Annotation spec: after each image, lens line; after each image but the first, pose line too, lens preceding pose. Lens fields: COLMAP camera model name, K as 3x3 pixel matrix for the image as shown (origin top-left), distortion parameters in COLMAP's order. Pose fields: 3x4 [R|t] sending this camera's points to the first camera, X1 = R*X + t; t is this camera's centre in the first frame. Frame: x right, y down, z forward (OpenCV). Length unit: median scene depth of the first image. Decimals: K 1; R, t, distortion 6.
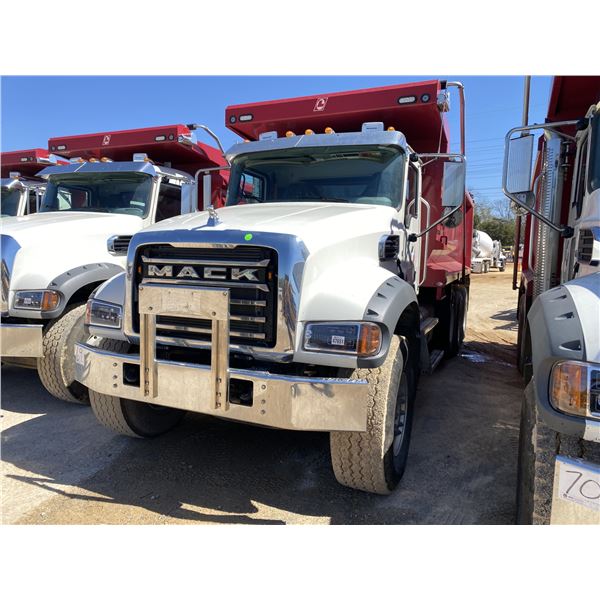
lens RADIAL K [[463.8, 0, 302.7], [0, 463.8, 300.6], [0, 0, 1]] dist [0.105932, -0.031361]
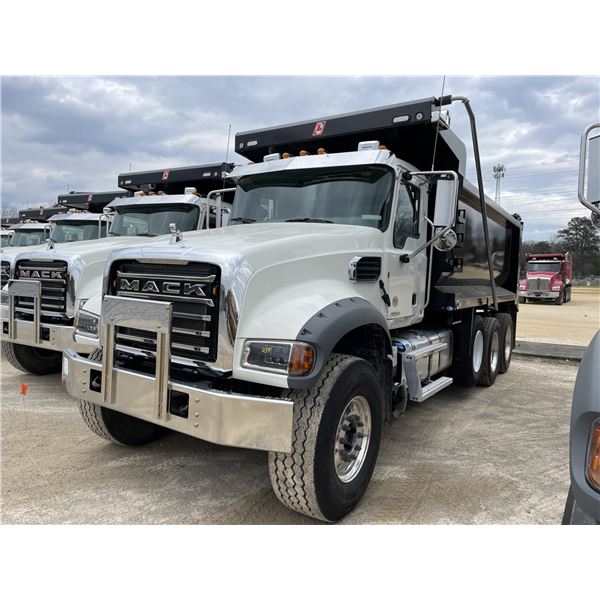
lens RADIAL K [[463.8, 0, 286.6], [0, 463.8, 297.9], [0, 0, 1]] dist [0.105932, -0.031361]
pose [[0.982749, 0.033843, -0.181819, 0.255500], [-0.042789, 0.998047, -0.045506, 0.000886], [0.179924, 0.052501, 0.982278, 0.019133]]
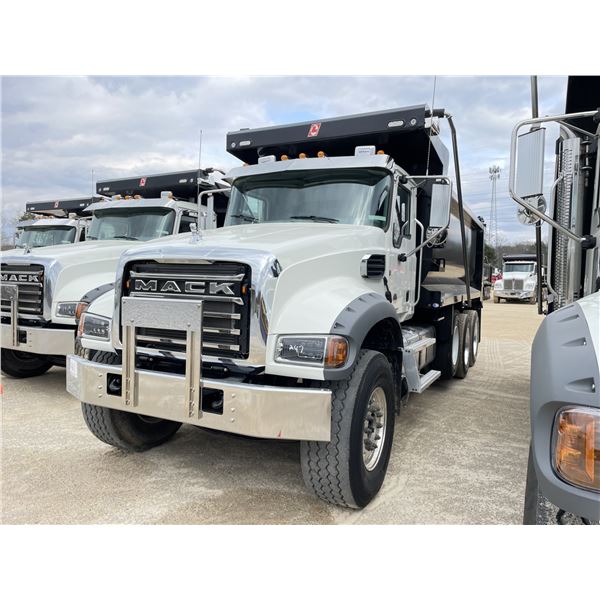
lens RADIAL K [[463.8, 0, 314.1], [0, 463.8, 308.1], [0, 0, 1]] dist [0.105932, -0.031361]
pose [[0.998949, 0.013463, -0.043818, 0.124342], [-0.014980, 0.999293, -0.034471, 0.020377], [0.043323, 0.035091, 0.998445, -0.032034]]
